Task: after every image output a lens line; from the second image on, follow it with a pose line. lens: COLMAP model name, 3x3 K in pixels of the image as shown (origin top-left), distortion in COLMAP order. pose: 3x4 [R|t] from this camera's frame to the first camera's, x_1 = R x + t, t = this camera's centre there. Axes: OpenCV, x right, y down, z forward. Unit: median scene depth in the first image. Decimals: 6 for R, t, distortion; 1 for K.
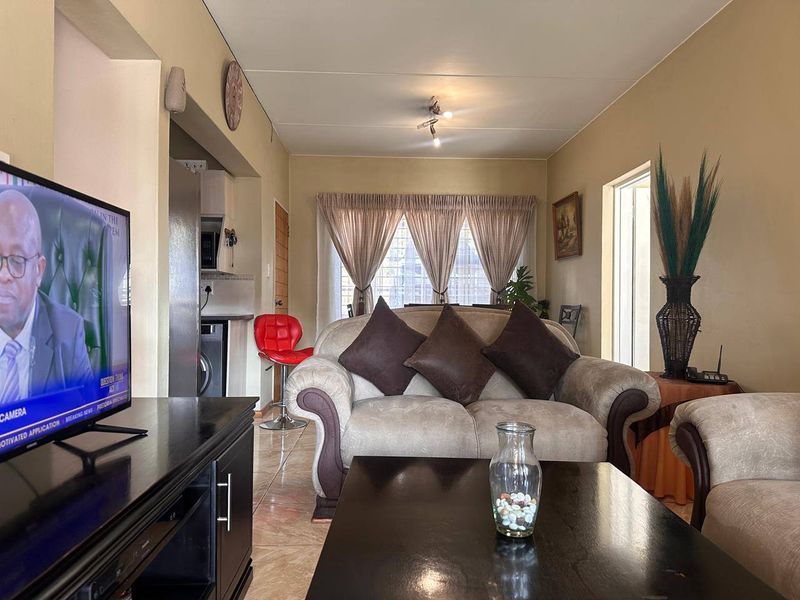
lens RADIAL K [[539.5, 0, 398.8], [0, 539.5, 304.5], [0, 0, 1]] dist [0.002655, -0.000136]
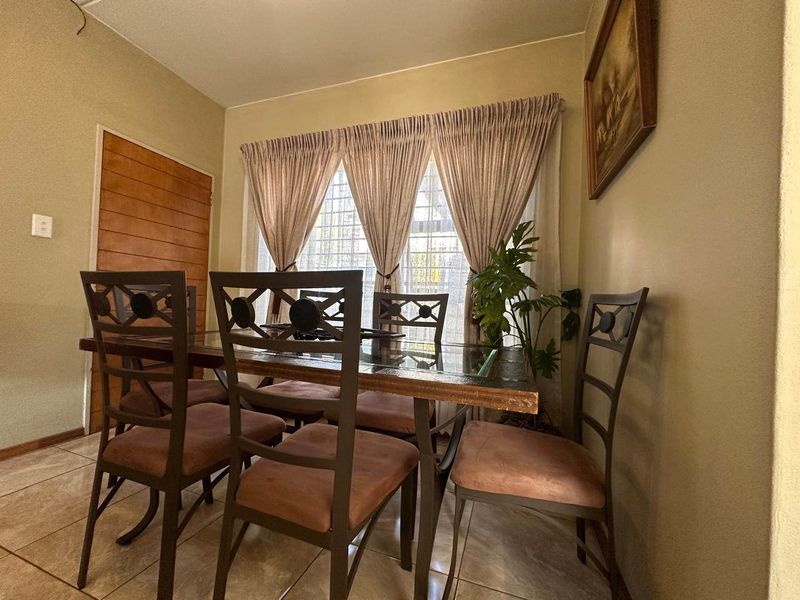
lens RADIAL K [[320.7, 0, 399.1], [0, 320.7, 301.7], [0, 0, 1]] dist [0.000366, 0.000052]
pose [[0.929010, 0.028131, -0.368983, 0.231406], [-0.032391, 0.999461, -0.005354, 0.010635], [0.368634, 0.016925, 0.929421, 0.660208]]
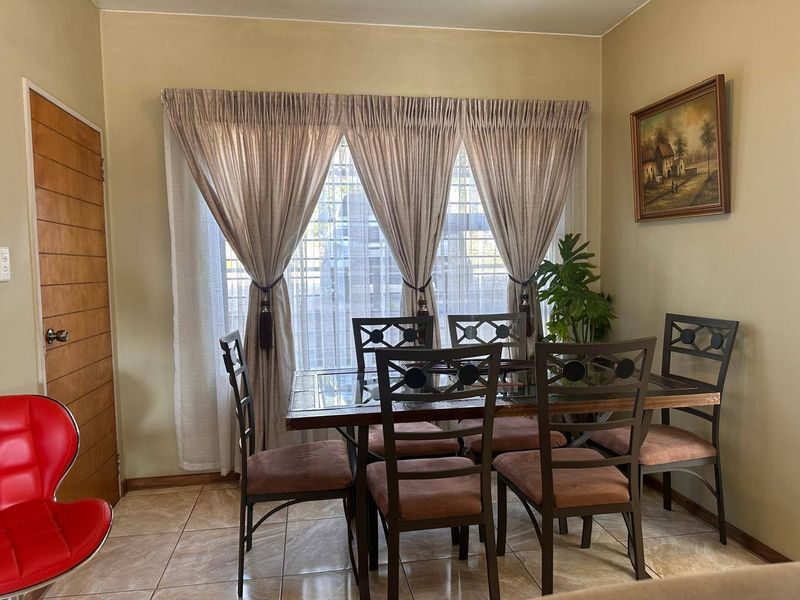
lens RADIAL K [[568.5, 0, 401.8], [0, 568.5, 304.0], [0, 0, 1]] dist [0.018649, -0.001737]
pose [[0.991911, -0.032190, 0.122790, -0.007209], [0.023306, 0.997052, 0.073109, -0.046925], [-0.124781, -0.069656, 0.989736, 0.452437]]
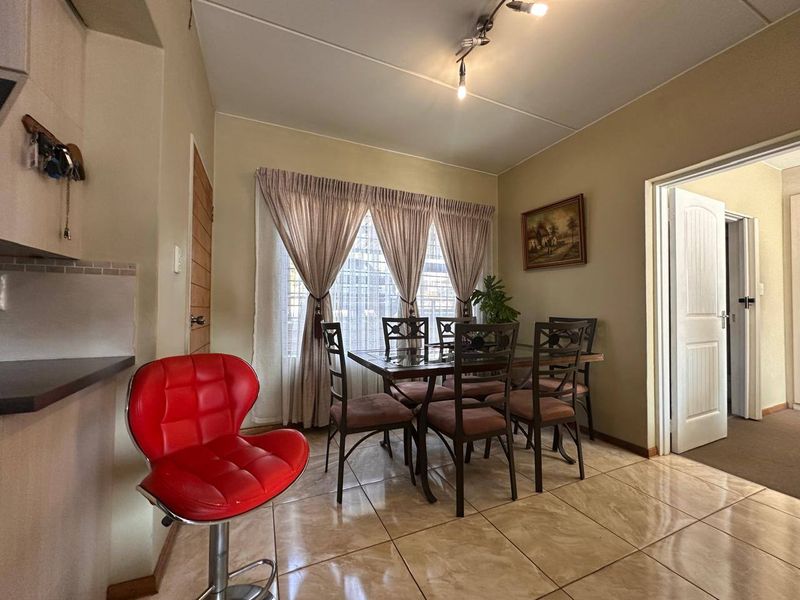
lens RADIAL K [[320.9, 0, 405.7], [0, 320.9, 299.6], [0, 0, 1]] dist [-0.014150, -0.000018]
pose [[0.928379, 0.008818, 0.371530, -0.122786], [-0.000828, 0.999765, -0.021659, -0.015251], [-0.371634, 0.019800, 0.928168, 0.517403]]
